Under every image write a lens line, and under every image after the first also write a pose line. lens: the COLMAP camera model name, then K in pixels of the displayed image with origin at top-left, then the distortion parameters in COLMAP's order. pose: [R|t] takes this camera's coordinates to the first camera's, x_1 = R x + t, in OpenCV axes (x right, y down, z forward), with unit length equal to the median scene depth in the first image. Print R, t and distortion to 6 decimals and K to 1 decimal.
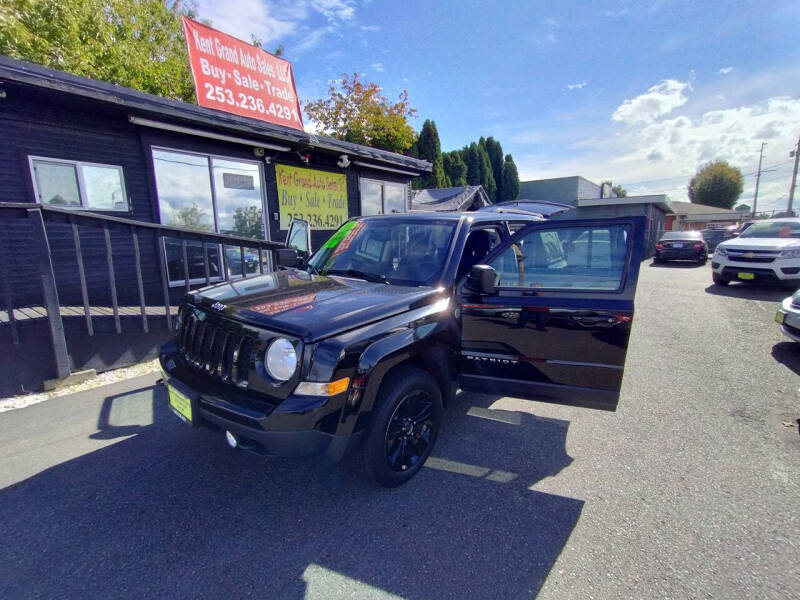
lens RADIAL K [[364.4, 0, 394.5], [0, 364.4, 304.3], [0, 0, 1]] dist [-0.008124, 0.002595]
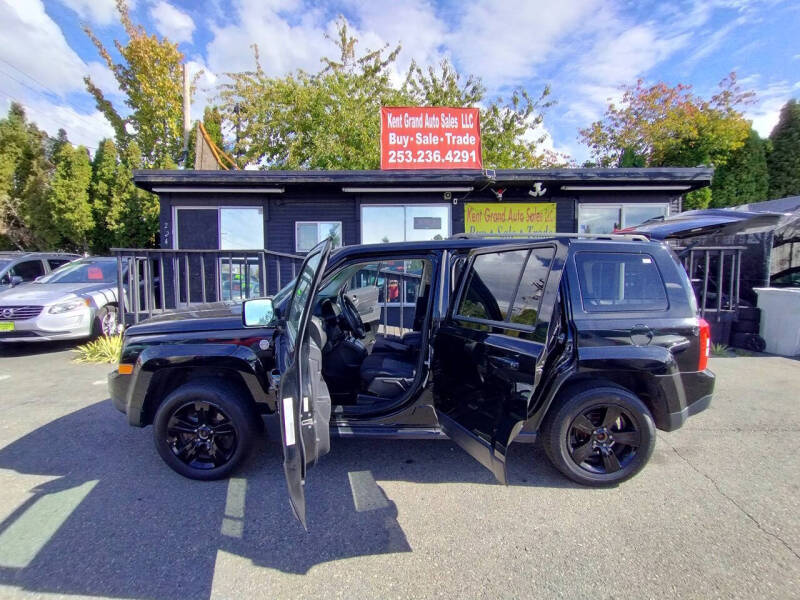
lens RADIAL K [[364.4, 0, 402.4], [0, 364.4, 302.3], [0, 0, 1]] dist [-0.008124, 0.002595]
pose [[0.628036, 0.071977, -0.774848, 0.470152], [-0.152148, 0.987854, -0.031557, -0.044323], [0.763165, 0.137711, 0.631359, 0.260555]]
